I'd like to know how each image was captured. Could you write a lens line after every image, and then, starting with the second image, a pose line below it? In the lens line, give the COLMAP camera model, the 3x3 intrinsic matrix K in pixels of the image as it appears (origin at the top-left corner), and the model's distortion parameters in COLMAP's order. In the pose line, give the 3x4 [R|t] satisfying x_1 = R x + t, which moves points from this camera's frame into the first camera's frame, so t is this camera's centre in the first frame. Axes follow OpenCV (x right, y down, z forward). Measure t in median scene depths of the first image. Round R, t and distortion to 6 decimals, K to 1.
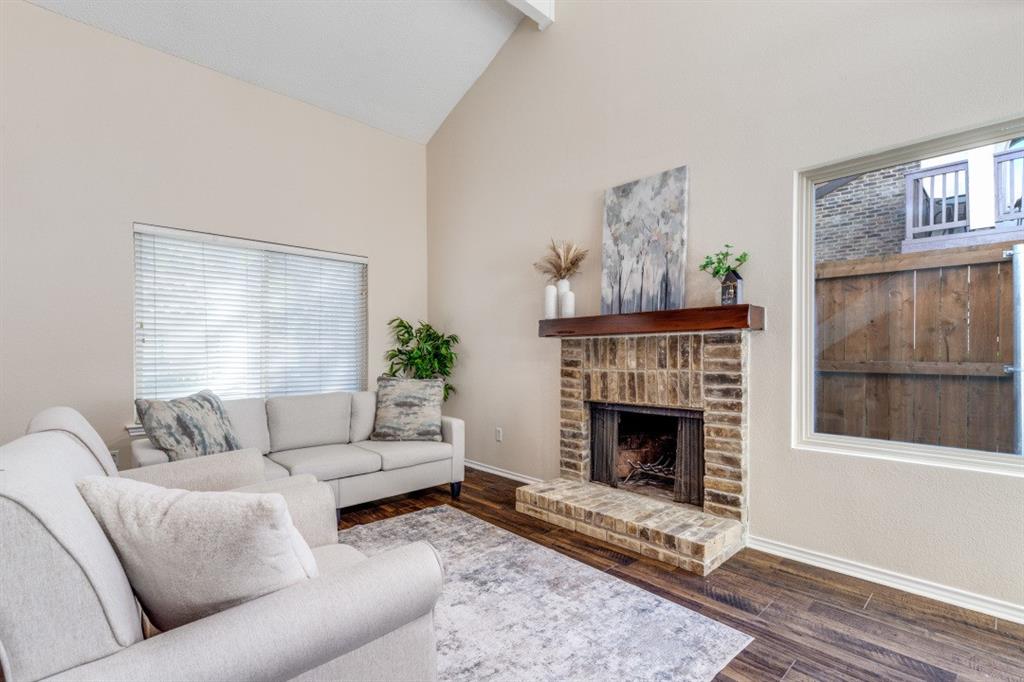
lens RADIAL K [[470.1, 0, 517.7], [0, 470.1, 353.7], [0, 0, 1]] dist [0.007715, -0.000739]
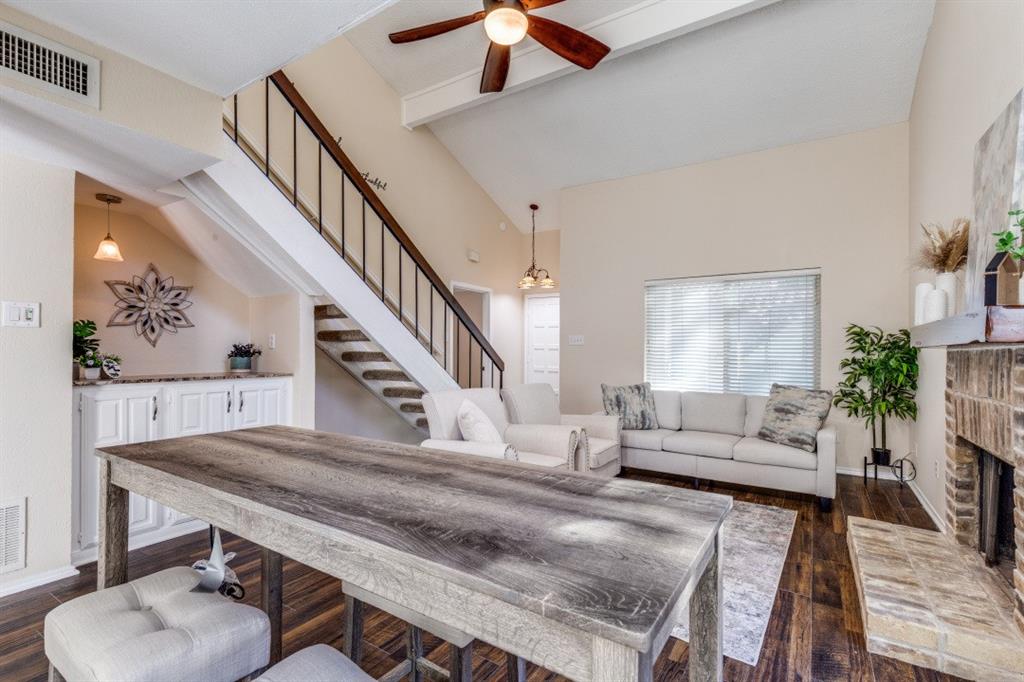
lens RADIAL K [[470.1, 0, 505.1], [0, 470.1, 347.2], [0, 0, 1]] dist [0.007715, -0.000739]
pose [[0.228414, -0.003532, -0.973558, 0.783494], [-0.008321, 0.999950, -0.005580, -0.031130], [0.973528, 0.009375, 0.228374, 0.151138]]
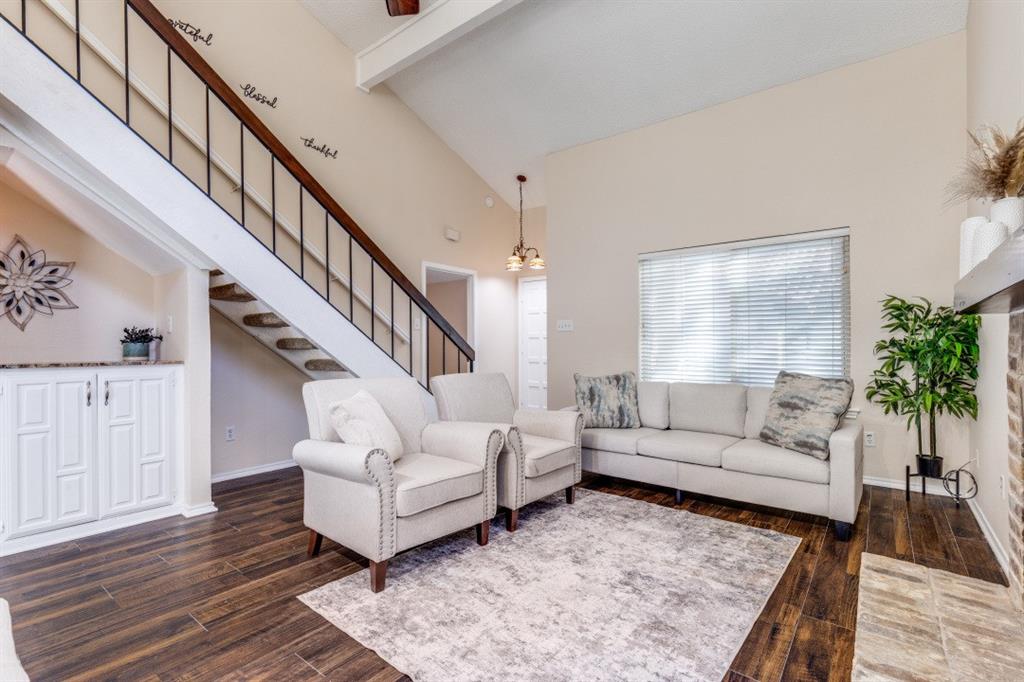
lens RADIAL K [[470.1, 0, 507.9], [0, 470.1, 345.4], [0, 0, 1]] dist [0.007715, -0.000739]
pose [[0.139537, -0.001805, -0.990215, 0.611272], [0.001074, 0.999998, -0.001672, 0.001910], [0.990216, -0.000830, 0.139539, 0.452623]]
